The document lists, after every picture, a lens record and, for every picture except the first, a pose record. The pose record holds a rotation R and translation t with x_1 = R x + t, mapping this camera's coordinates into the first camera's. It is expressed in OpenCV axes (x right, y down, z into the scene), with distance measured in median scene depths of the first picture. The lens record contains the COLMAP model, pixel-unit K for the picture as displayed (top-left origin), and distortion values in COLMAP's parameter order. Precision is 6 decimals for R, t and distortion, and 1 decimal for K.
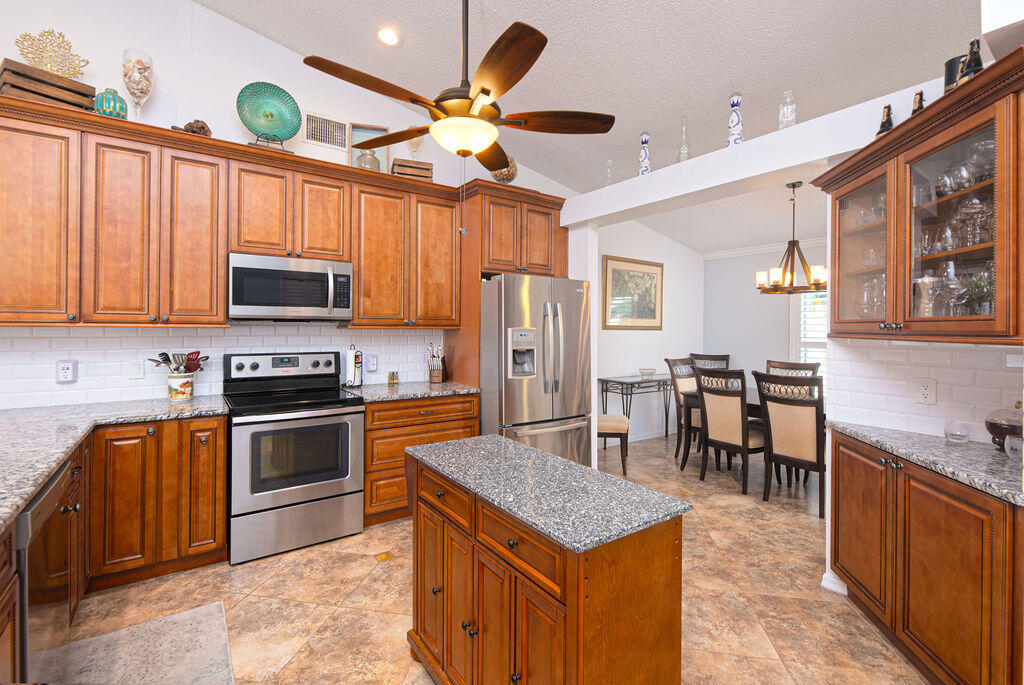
lens RADIAL K [[459.1, 0, 514.5], [0, 459.1, 328.8], [0, 0, 1]] dist [-0.002224, -0.001045]
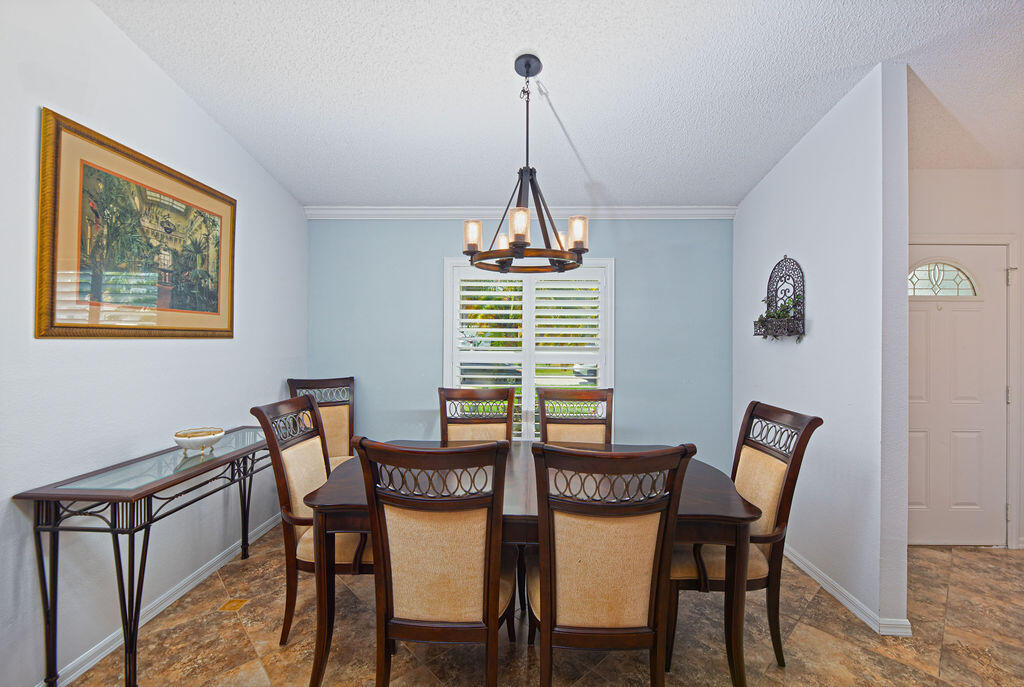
lens RADIAL K [[439.6, 0, 514.1], [0, 439.6, 337.2], [0, 0, 1]] dist [-0.000829, -0.001266]
pose [[0.606255, -0.003628, 0.795262, 0.253340], [-0.001829, 0.999981, 0.005956, -0.001021], [-0.795268, -0.005065, 0.606237, 0.923739]]
